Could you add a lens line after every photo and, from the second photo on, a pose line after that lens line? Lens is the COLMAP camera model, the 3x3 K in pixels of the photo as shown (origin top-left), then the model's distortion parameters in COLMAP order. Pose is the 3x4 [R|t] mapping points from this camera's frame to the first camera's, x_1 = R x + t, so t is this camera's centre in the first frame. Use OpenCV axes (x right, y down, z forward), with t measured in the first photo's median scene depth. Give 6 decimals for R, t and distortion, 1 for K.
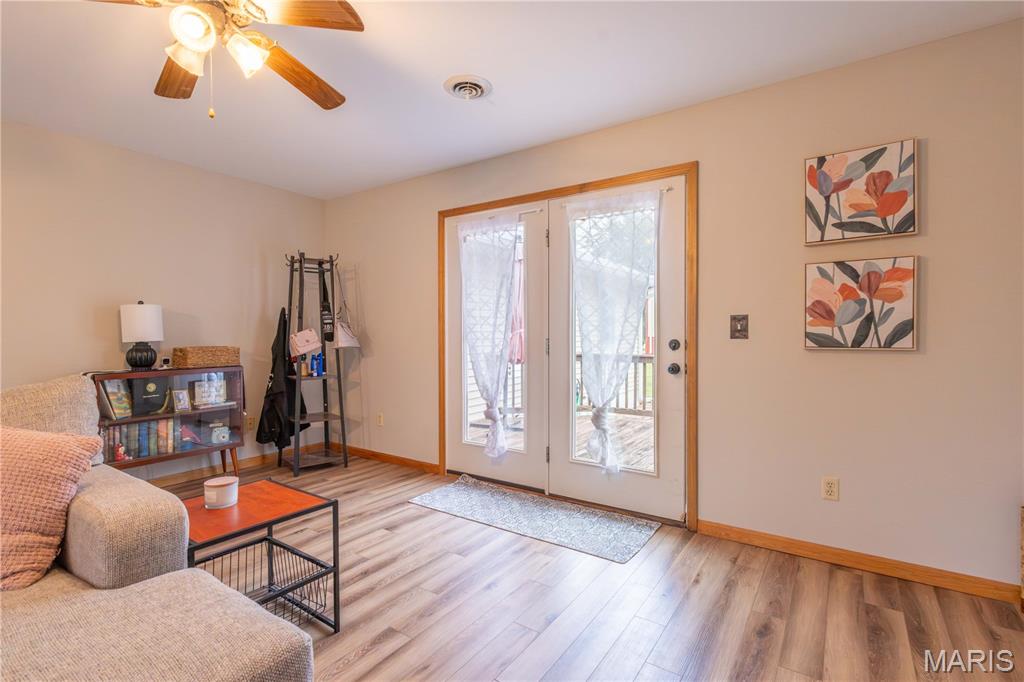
lens RADIAL K [[471.2, 0, 508.2], [0, 471.2, 334.2], [0, 0, 1]] dist [0.001211, -0.002889]
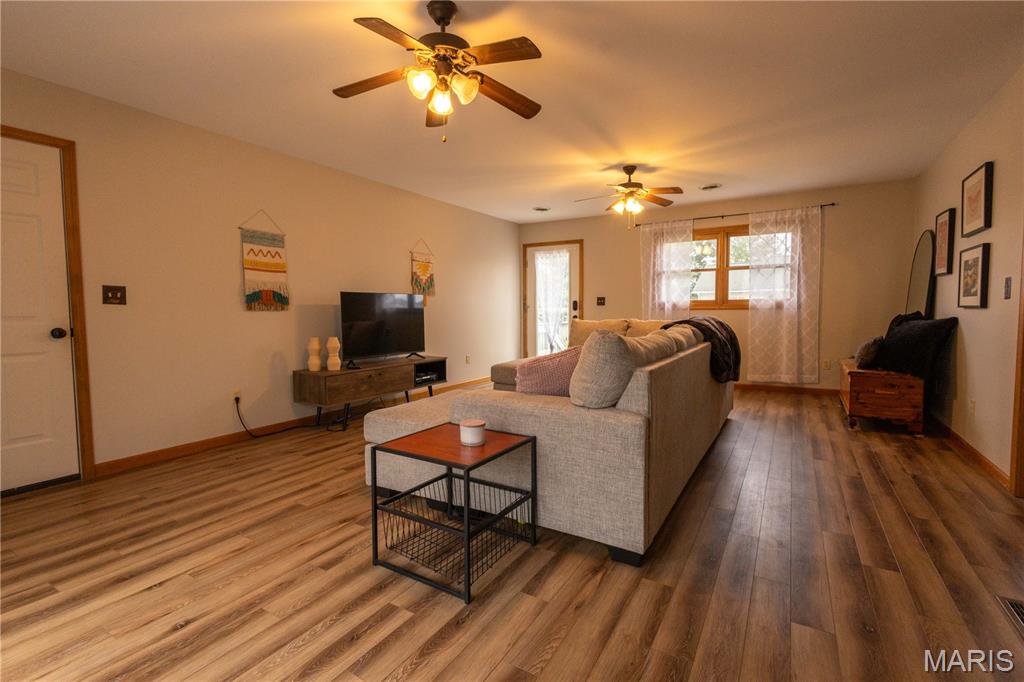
lens RADIAL K [[471.2, 0, 521.4], [0, 471.2, 339.6], [0, 0, 1]] dist [0.001211, -0.002889]
pose [[-0.996806, 0.019035, -0.077560, -0.359806], [0.014446, 0.998136, 0.059302, 0.020304], [0.078544, 0.057992, -0.995222, 1.197411]]
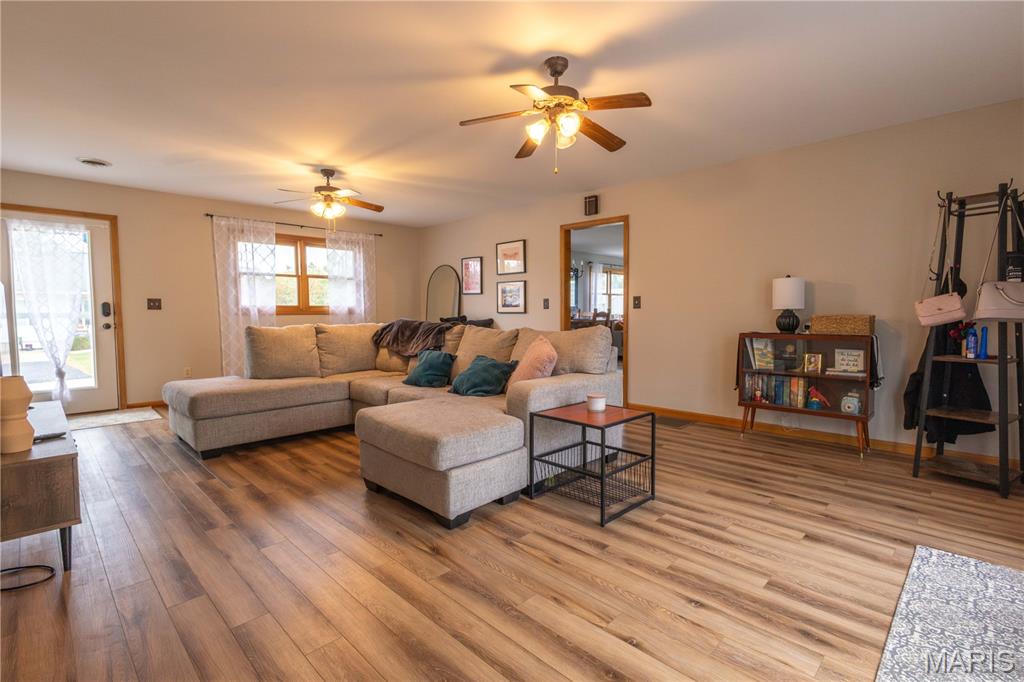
lens RADIAL K [[471.2, 0, 518.1], [0, 471.2, 342.8], [0, 0, 1]] dist [0.001211, -0.002889]
pose [[-0.159567, 0.071449, -0.984598, 0.537896], [0.010705, 0.997444, 0.070646, 0.009559], [0.987129, 0.000732, -0.159924, 0.553533]]
